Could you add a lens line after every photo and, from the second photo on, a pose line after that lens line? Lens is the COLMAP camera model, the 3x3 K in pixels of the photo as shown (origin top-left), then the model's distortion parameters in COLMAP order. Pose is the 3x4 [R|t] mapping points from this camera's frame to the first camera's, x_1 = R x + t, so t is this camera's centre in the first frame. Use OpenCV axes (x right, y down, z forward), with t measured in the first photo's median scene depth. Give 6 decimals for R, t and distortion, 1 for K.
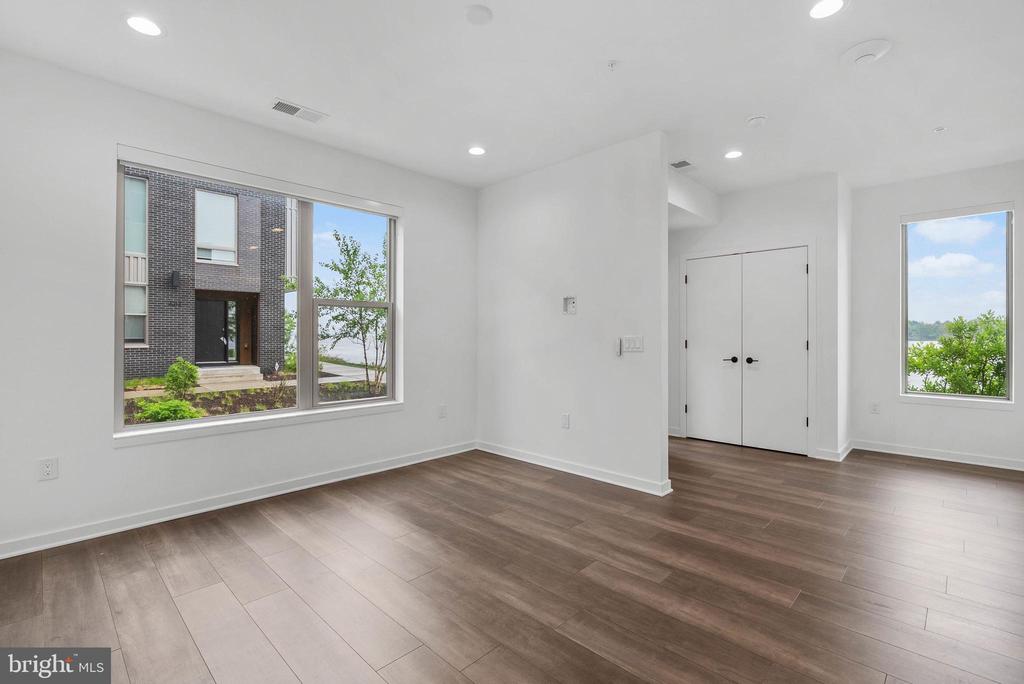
lens RADIAL K [[463.4, 0, 520.6], [0, 463.4, 333.8], [0, 0, 1]] dist [-0.009916, 0.000989]
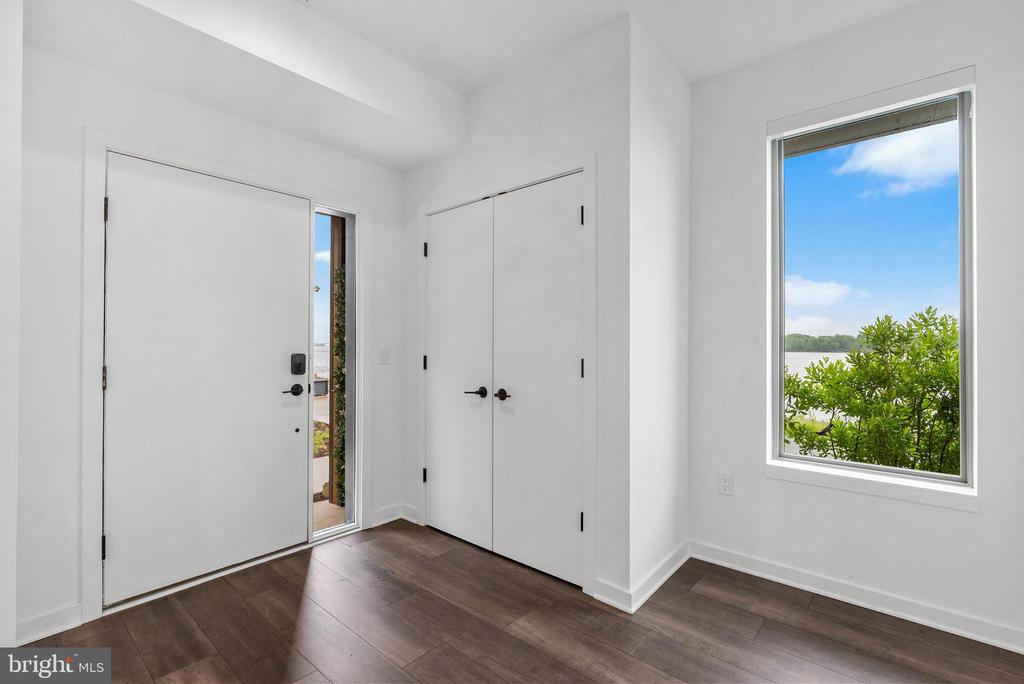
lens RADIAL K [[463.4, 0, 518.1], [0, 463.4, 341.6], [0, 0, 1]] dist [-0.009916, 0.000989]
pose [[0.998070, 0.004262, 0.061947, 0.465952], [-0.003710, 0.999952, -0.009024, 0.001354], [-0.061983, 0.008777, 0.998039, 0.451338]]
